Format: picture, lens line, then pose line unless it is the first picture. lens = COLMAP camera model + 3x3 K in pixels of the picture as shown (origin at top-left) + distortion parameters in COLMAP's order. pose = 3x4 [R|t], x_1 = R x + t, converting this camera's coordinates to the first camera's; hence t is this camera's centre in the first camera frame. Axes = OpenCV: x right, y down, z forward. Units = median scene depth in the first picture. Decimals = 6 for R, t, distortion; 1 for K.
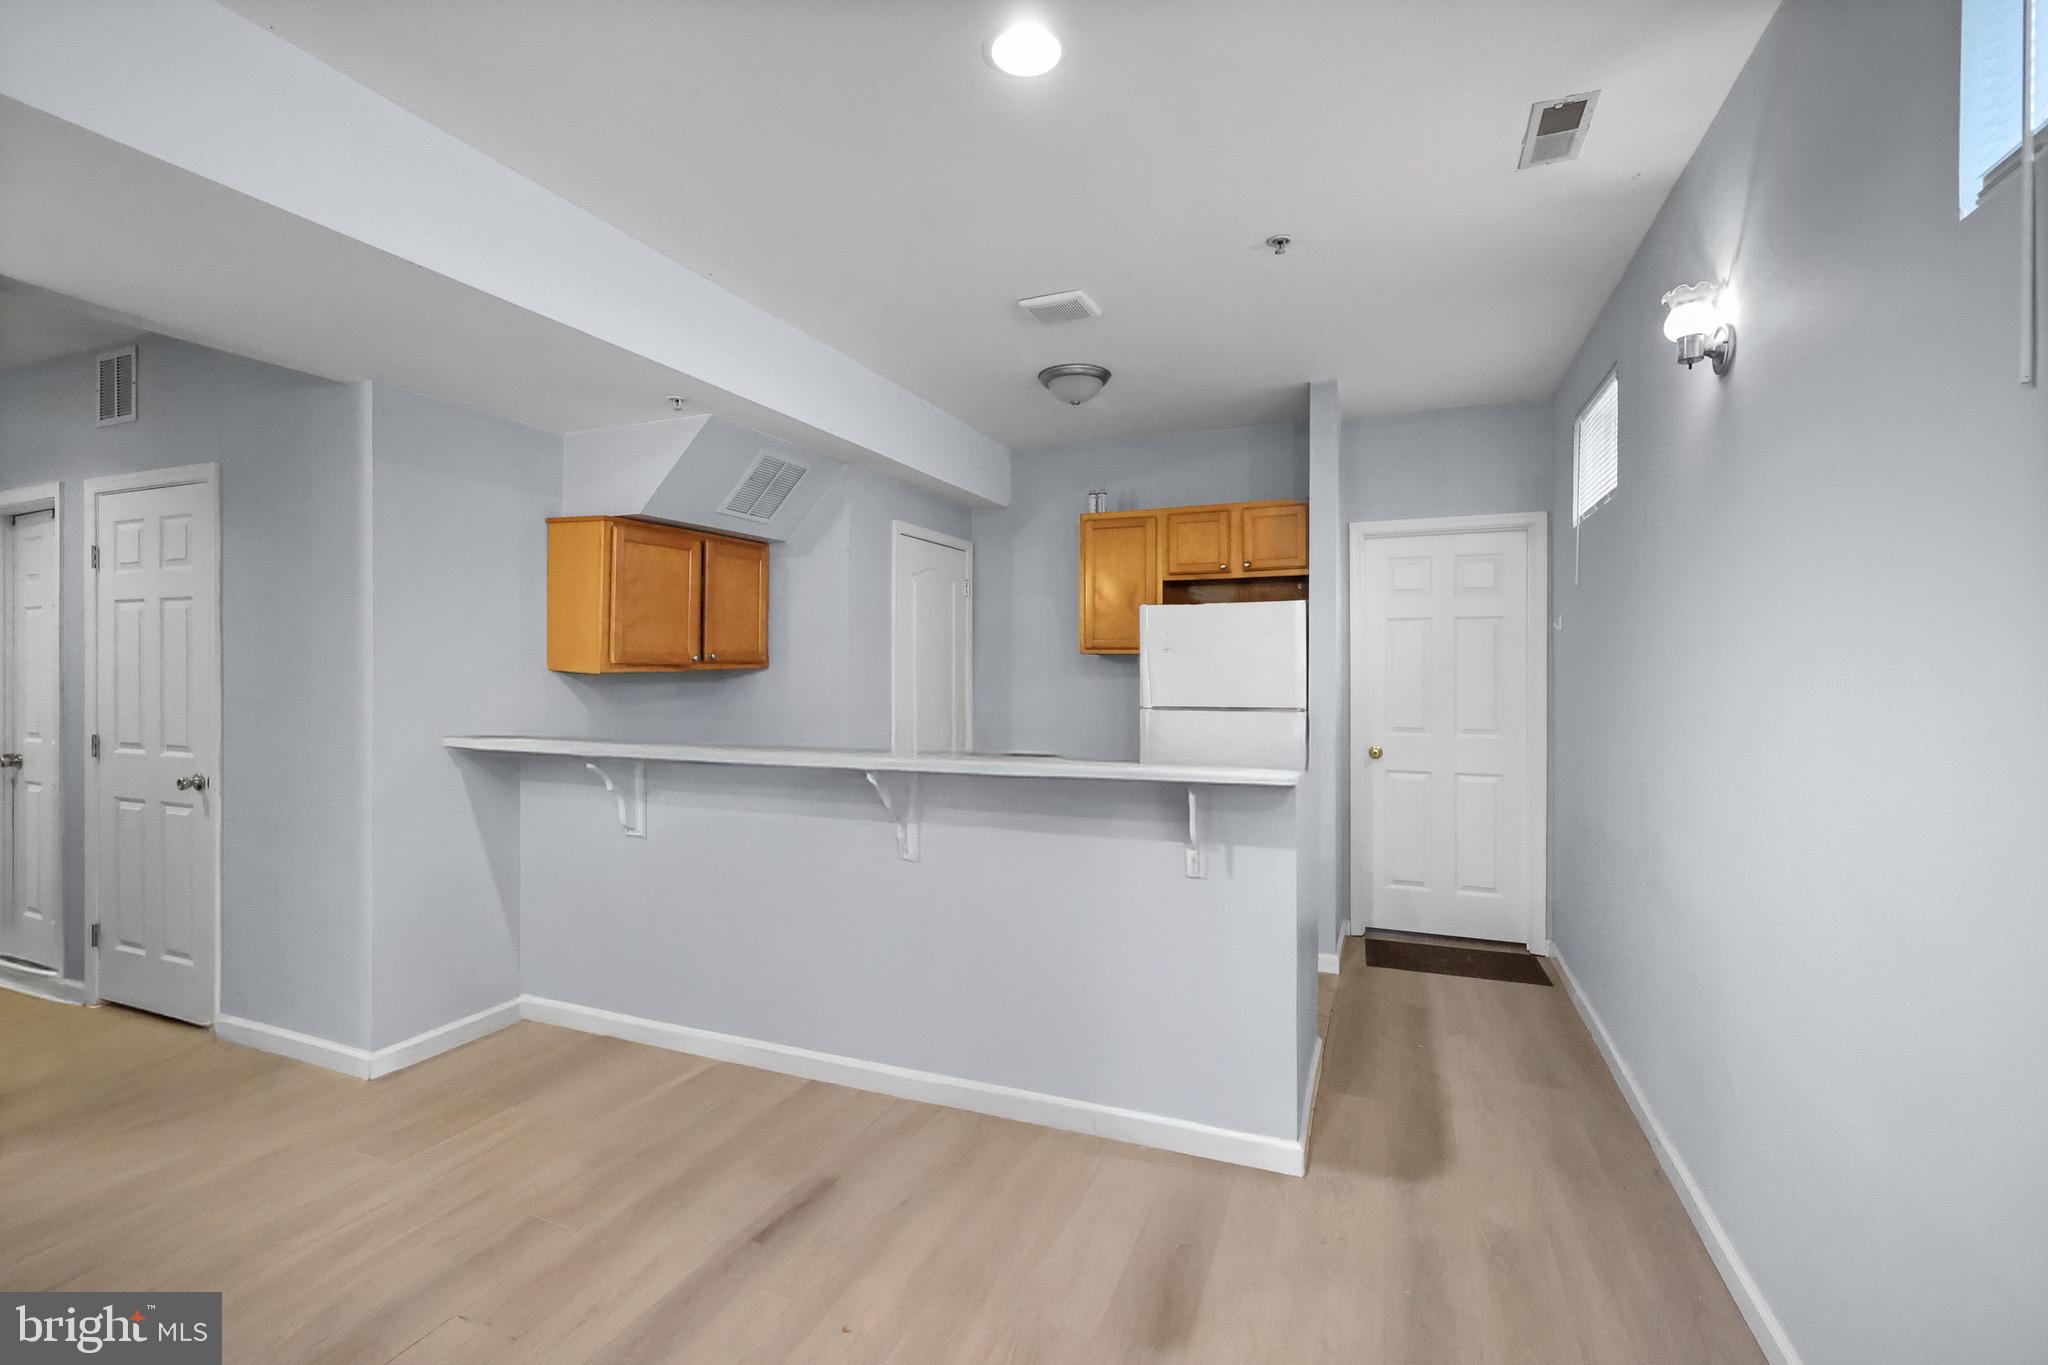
lens RADIAL K [[905.9, 0, 1024.0], [0, 905.9, 682.5], [0, 0, 1]] dist [0.004167, 0.000002]
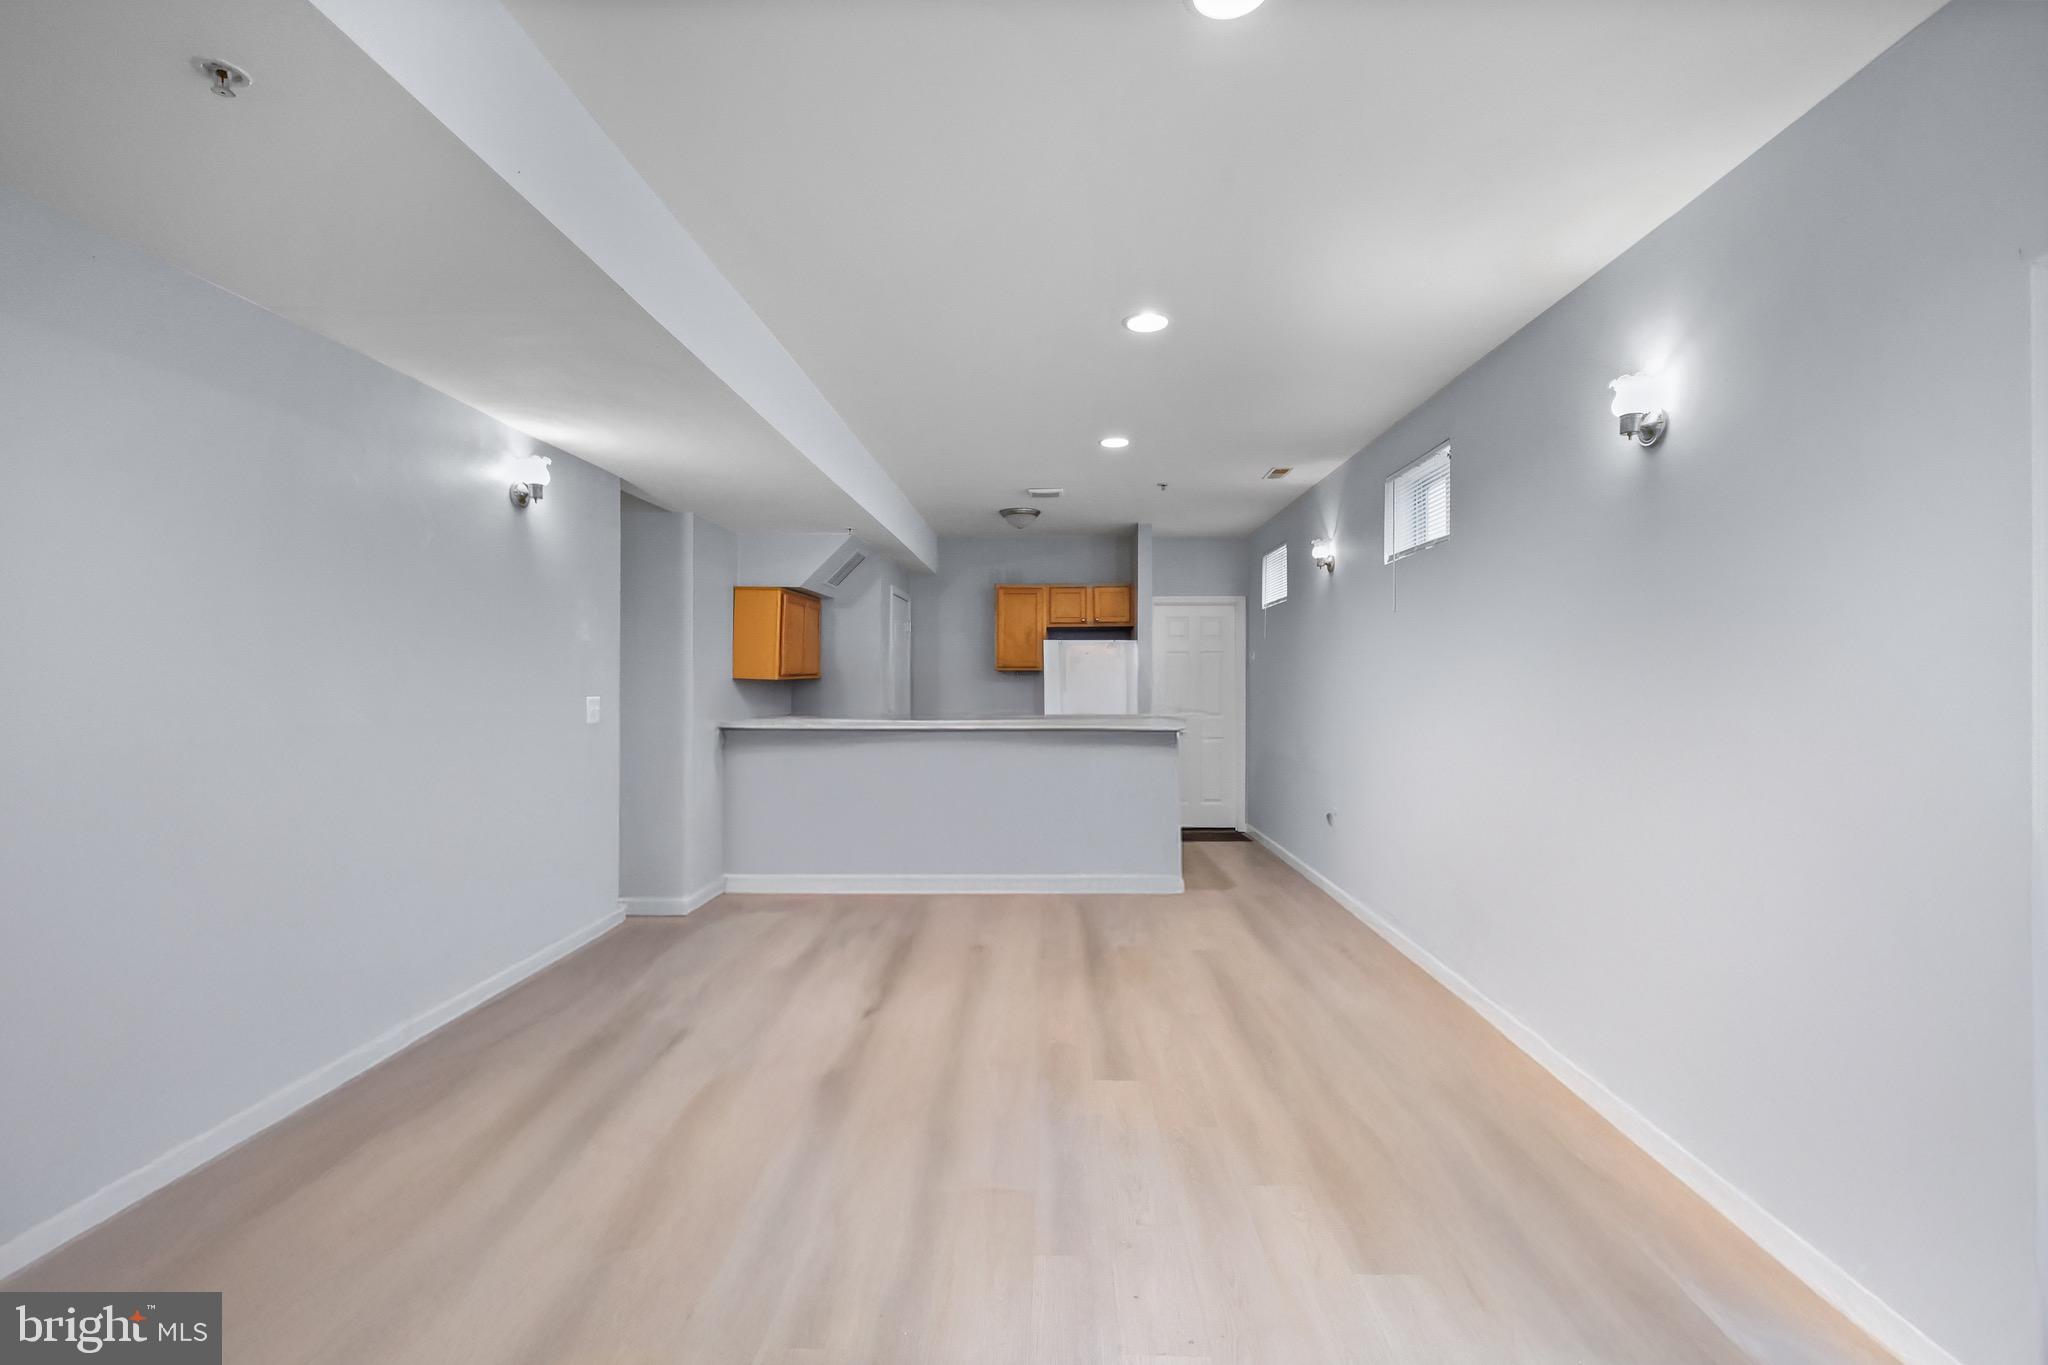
lens RADIAL K [[905.9, 0, 1024.0], [0, 905.9, 682.5], [0, 0, 1]] dist [0.004167, 0.000002]
pose [[0.936784, 0.000114, 0.349907, -0.514269], [0.005664, 0.999864, -0.015490, 0.018513], [-0.349862, 0.016492, 0.936656, -0.602536]]
